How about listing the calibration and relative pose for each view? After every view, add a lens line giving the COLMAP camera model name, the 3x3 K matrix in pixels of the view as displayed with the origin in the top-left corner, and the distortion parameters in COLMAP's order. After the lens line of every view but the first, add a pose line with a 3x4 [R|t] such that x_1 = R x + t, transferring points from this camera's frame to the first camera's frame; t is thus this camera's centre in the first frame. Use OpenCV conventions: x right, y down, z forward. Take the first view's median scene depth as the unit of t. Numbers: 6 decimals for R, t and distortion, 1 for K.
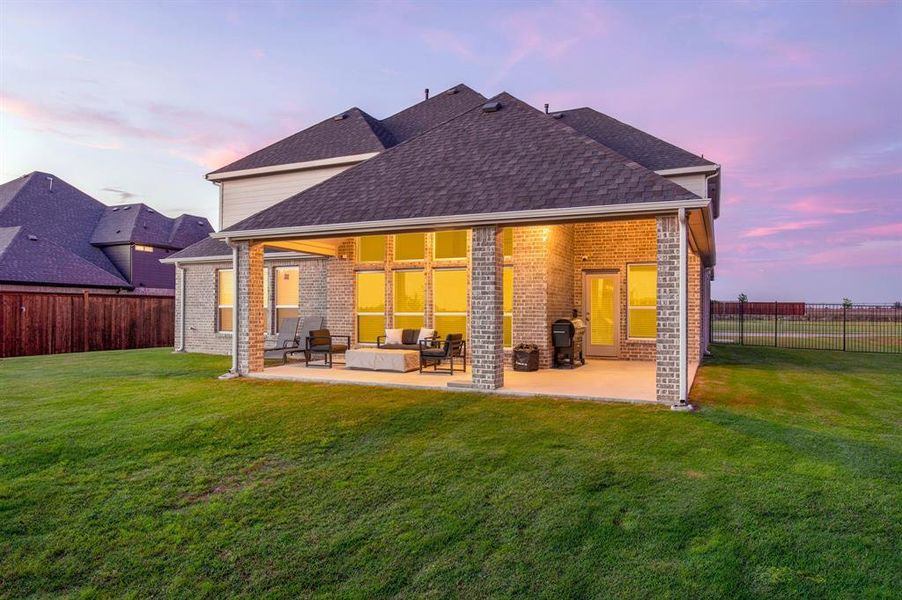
lens RADIAL K [[586.1, 0, 452.2], [0, 586.1, 303.2], [0, 0, 1]] dist [-0.019597, 0.000051]
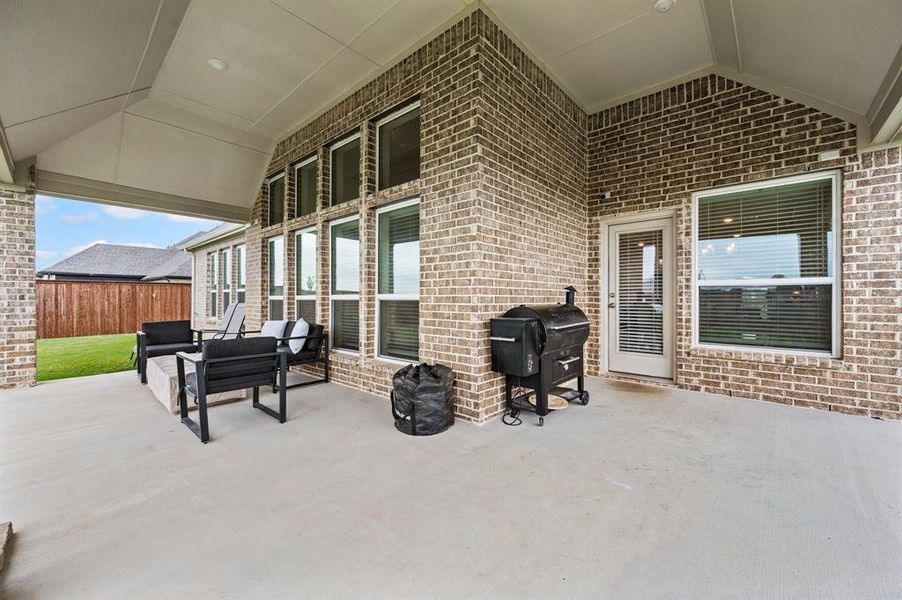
lens RADIAL K [[356.1, 0, 448.5], [0, 356.1, 296.5], [0, 0, 1]] dist [-0.007552, -0.000058]
pose [[0.953577, -0.005024, -0.301107, 0.200385], [0.009277, 0.999876, 0.012695, 0.014139], [0.301006, -0.014899, 0.953506, 0.681531]]
